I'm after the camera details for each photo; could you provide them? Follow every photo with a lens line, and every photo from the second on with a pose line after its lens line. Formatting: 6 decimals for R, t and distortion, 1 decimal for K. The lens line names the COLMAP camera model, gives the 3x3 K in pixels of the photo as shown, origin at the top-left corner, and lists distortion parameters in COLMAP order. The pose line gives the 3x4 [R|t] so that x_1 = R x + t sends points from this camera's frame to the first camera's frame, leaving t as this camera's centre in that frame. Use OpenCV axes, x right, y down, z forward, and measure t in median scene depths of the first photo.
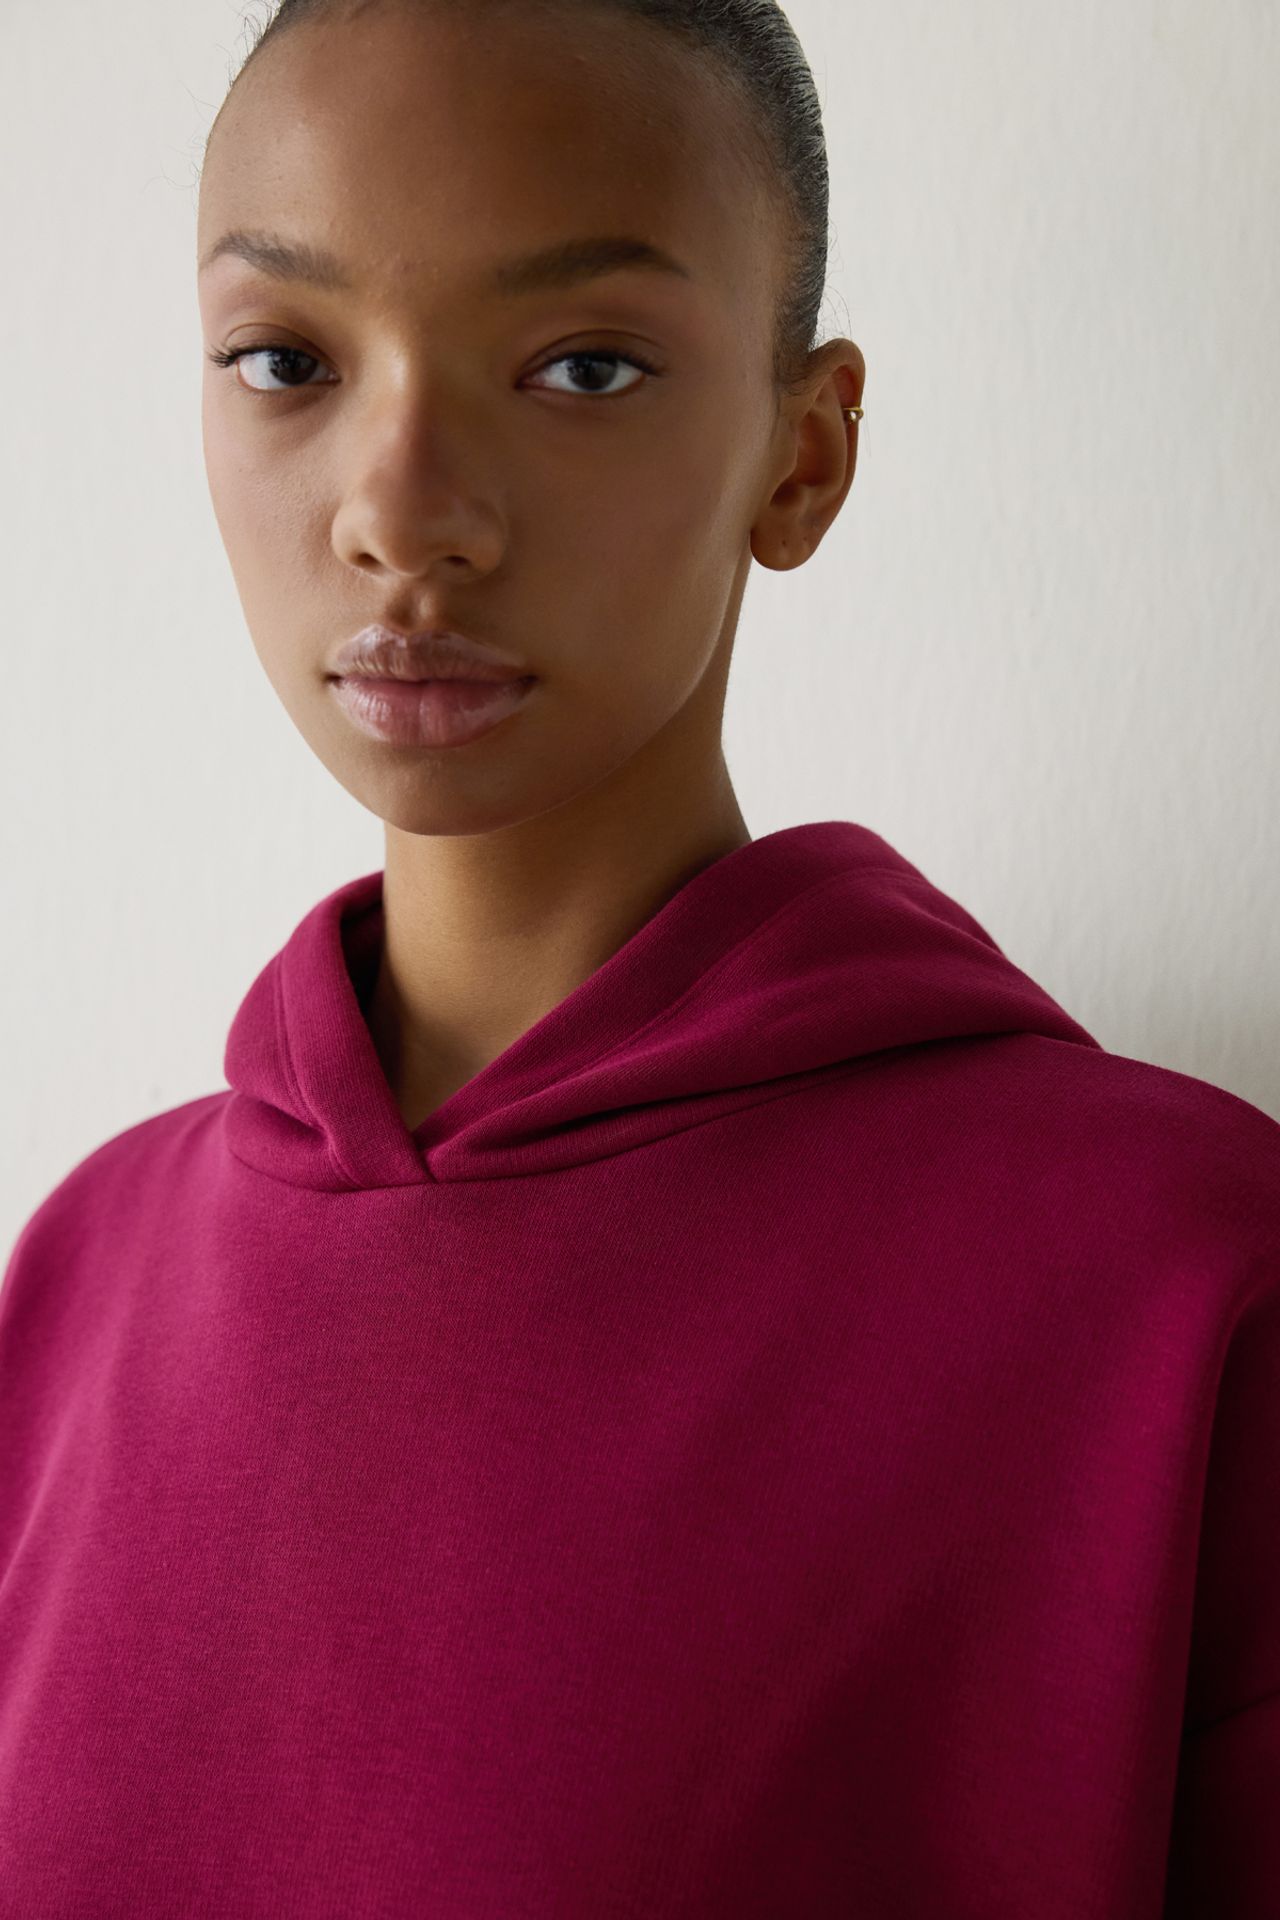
lens RADIAL K [[3695.8, 0, 640.0], [0, 3695.8, 960.0], [0, 0, 1]] dist [0.011646, 0.576684]
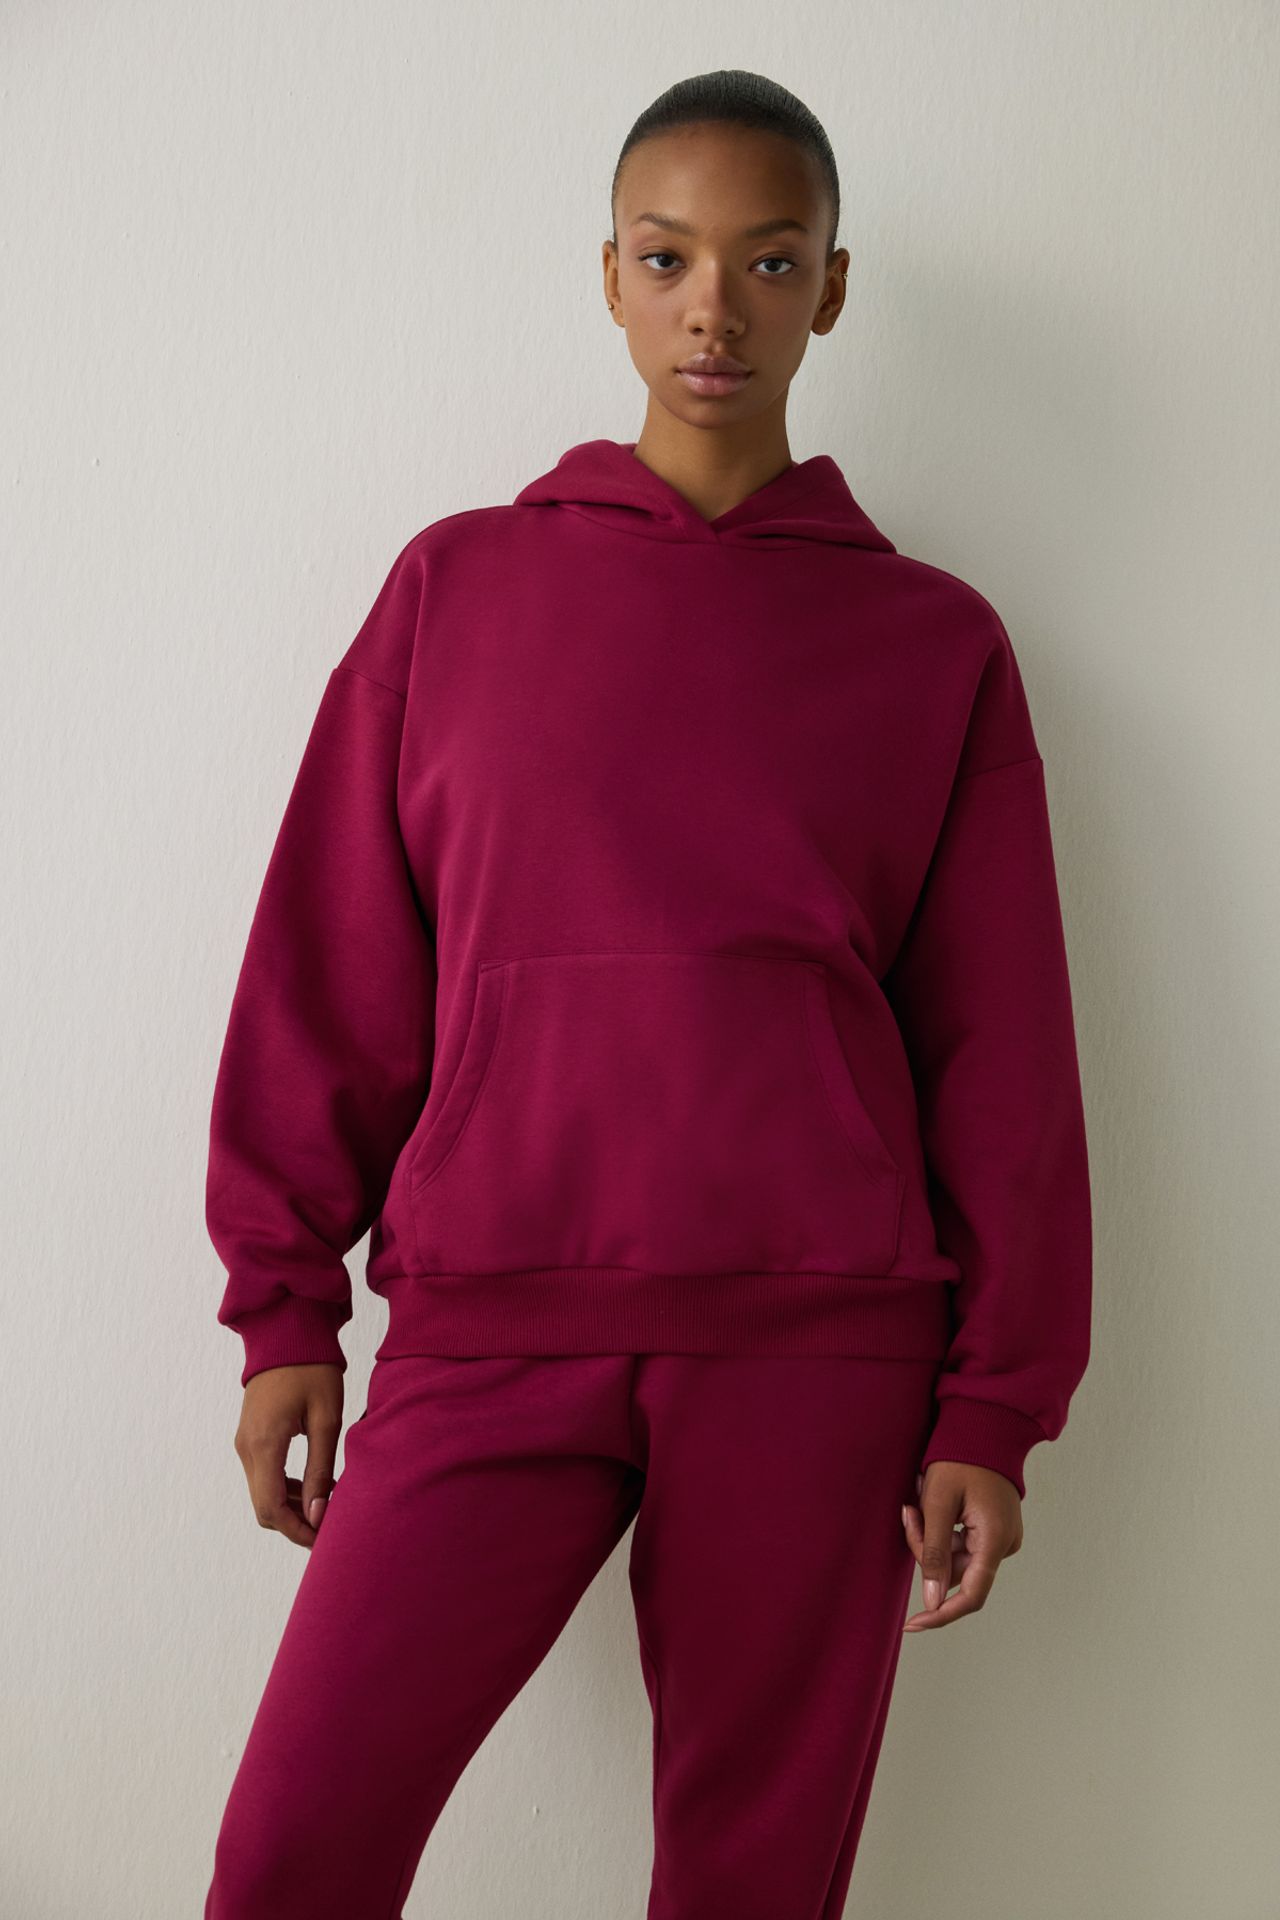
lens RADIAL K [[3695.8, 0, 640.0], [0, 3695.8, 960.0], [0, 0, 1]] dist [0.011646, 0.576684]
pose [[0.993196, -0.007616, 0.116203, -0.449884], [0.000706, 0.998235, 0.059391, 0.205336], [-0.116450, -0.058905, 0.991448, -1.840857]]
